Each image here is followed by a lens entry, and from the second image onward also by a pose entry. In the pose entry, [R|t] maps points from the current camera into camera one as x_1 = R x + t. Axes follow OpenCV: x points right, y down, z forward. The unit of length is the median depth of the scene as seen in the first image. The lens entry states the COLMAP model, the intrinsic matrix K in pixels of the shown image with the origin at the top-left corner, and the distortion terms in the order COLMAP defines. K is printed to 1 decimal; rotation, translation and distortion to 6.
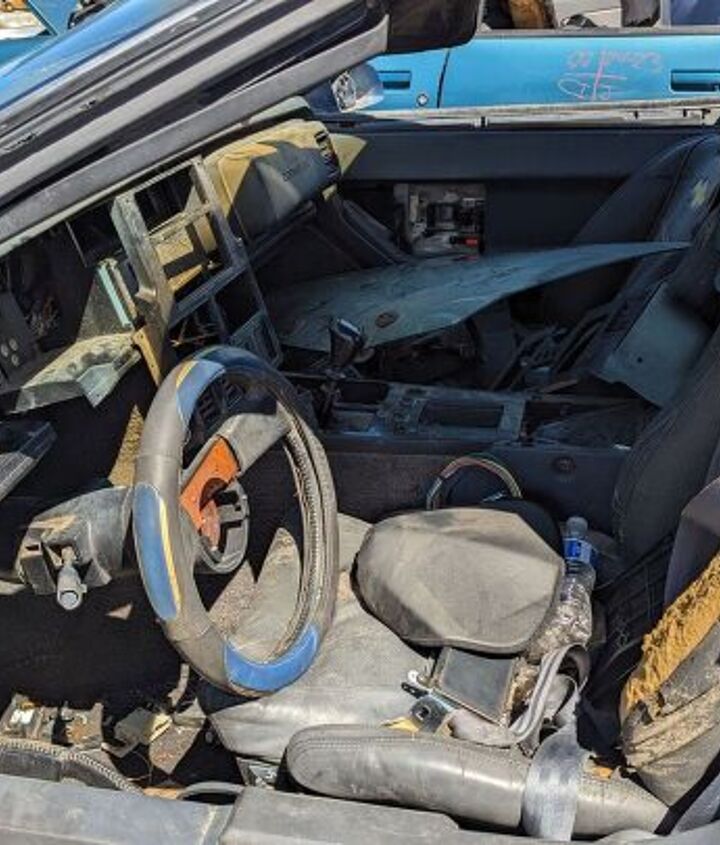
lens RADIAL K [[1072.6, 0, 360.0], [0, 1072.6, 422.5], [0, 0, 1]] dist [0.108528, -0.232294]
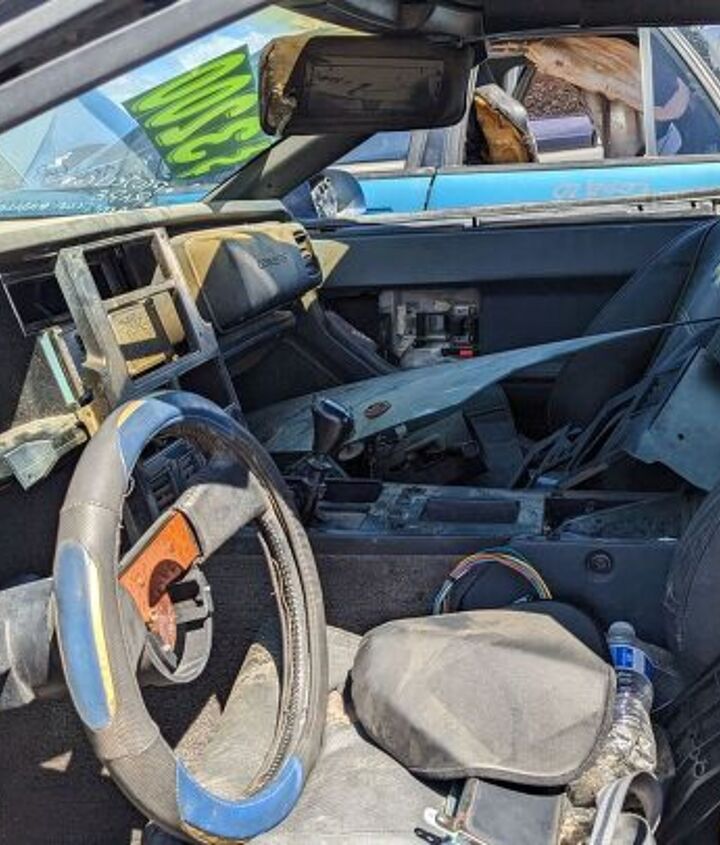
lens RADIAL K [[1072.6, 0, 344.1], [0, 1072.6, 438.6], [0, 0, 1]] dist [0.030318, 0.051002]
pose [[0.999859, -0.015986, 0.005188, -0.008489], [0.016619, 0.986391, -0.163577, 0.080543], [-0.002502, 0.163640, 0.986517, 0.180521]]
